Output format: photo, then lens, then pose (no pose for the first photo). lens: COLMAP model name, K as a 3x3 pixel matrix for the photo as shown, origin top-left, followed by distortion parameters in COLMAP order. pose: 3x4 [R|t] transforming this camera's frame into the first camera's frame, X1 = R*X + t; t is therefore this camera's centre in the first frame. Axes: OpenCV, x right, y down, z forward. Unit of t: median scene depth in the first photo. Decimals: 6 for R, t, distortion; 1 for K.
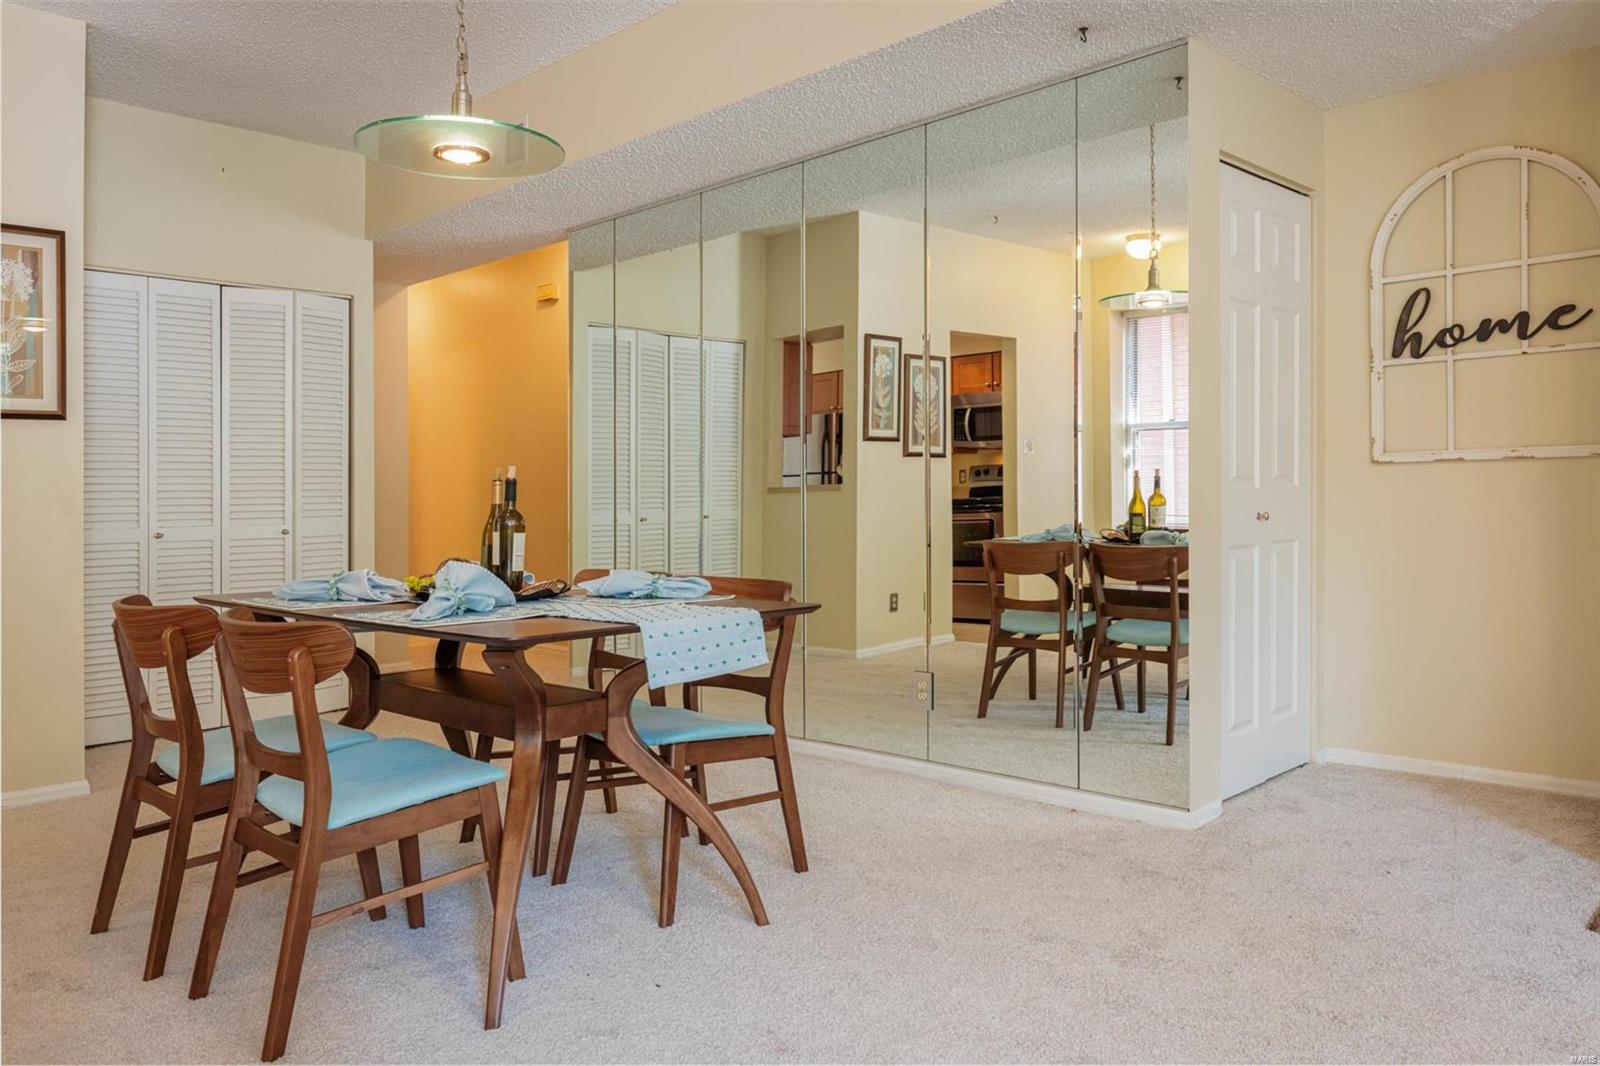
lens RADIAL K [[1150.2, 0, 800.0], [0, 1150.2, 533.0], [0, 0, 1]] dist [-0.012540, -0.004107]
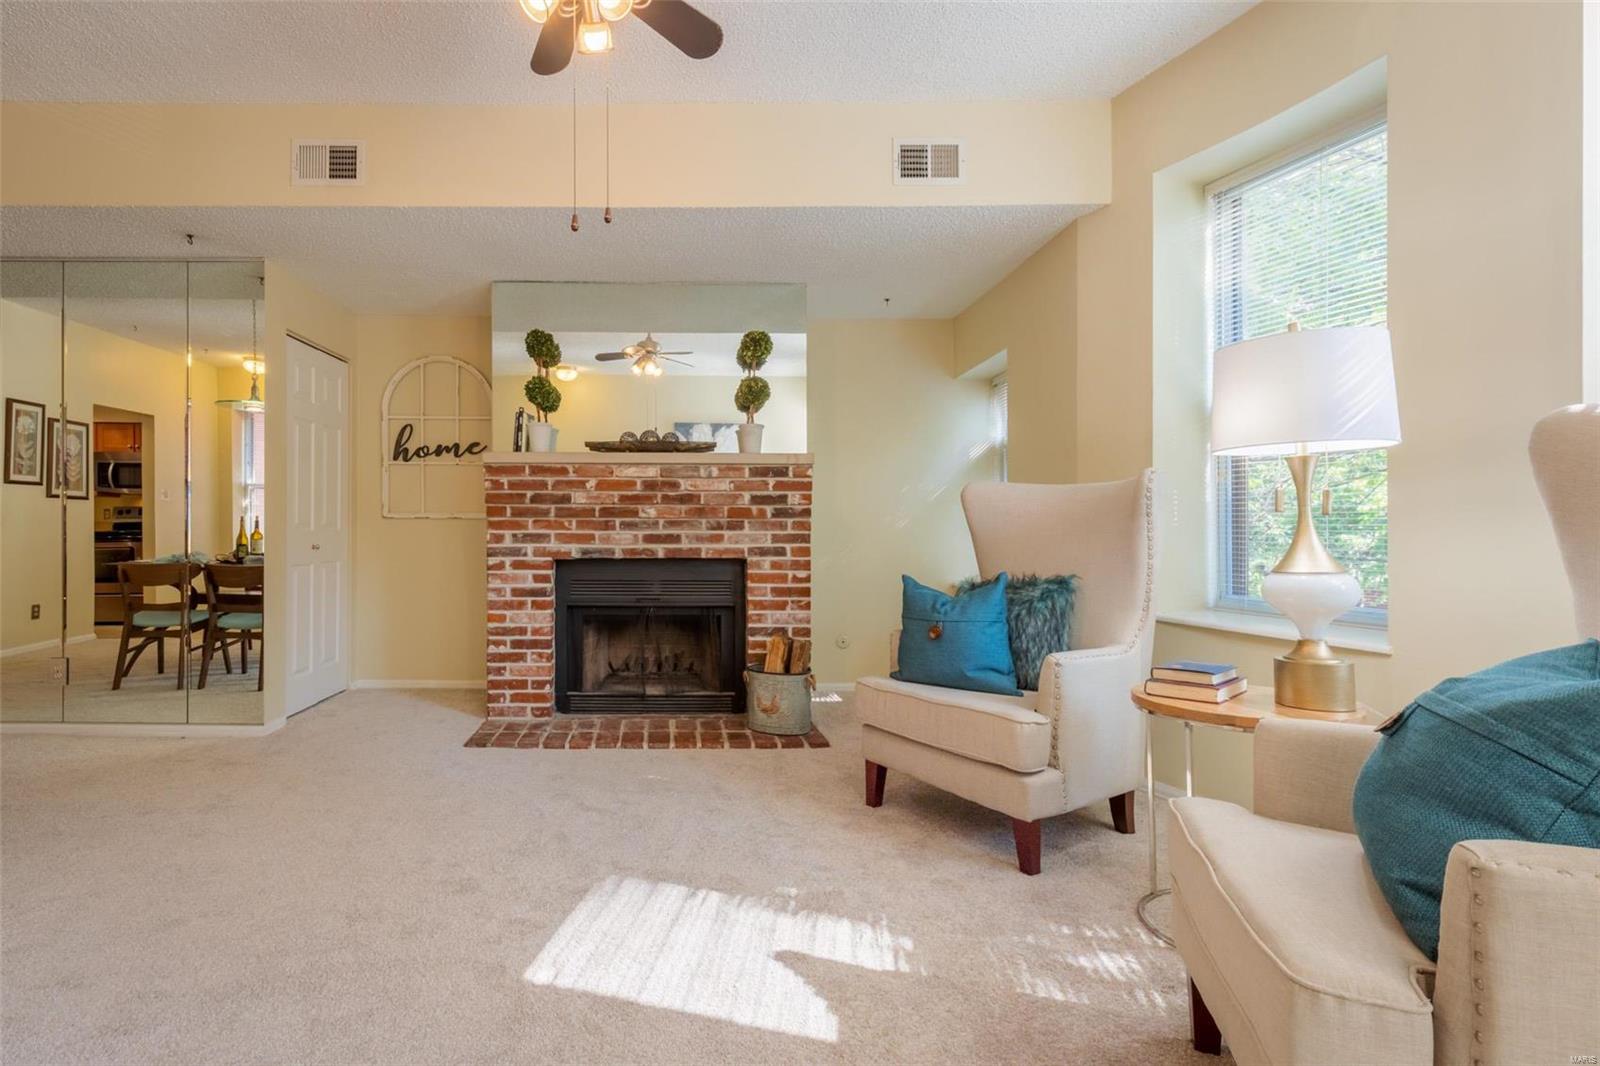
lens RADIAL K [[761.0, 0, 686.7], [0, 761.0, 553.4], [0, 0, 1]] dist [-0.001230, -0.000352]
pose [[0.709433, 0.004334, 0.704759, -0.000871], [-0.000287, 0.999983, -0.005861, 0.001054], [-0.704773, 0.003955, 0.709422, -0.135949]]
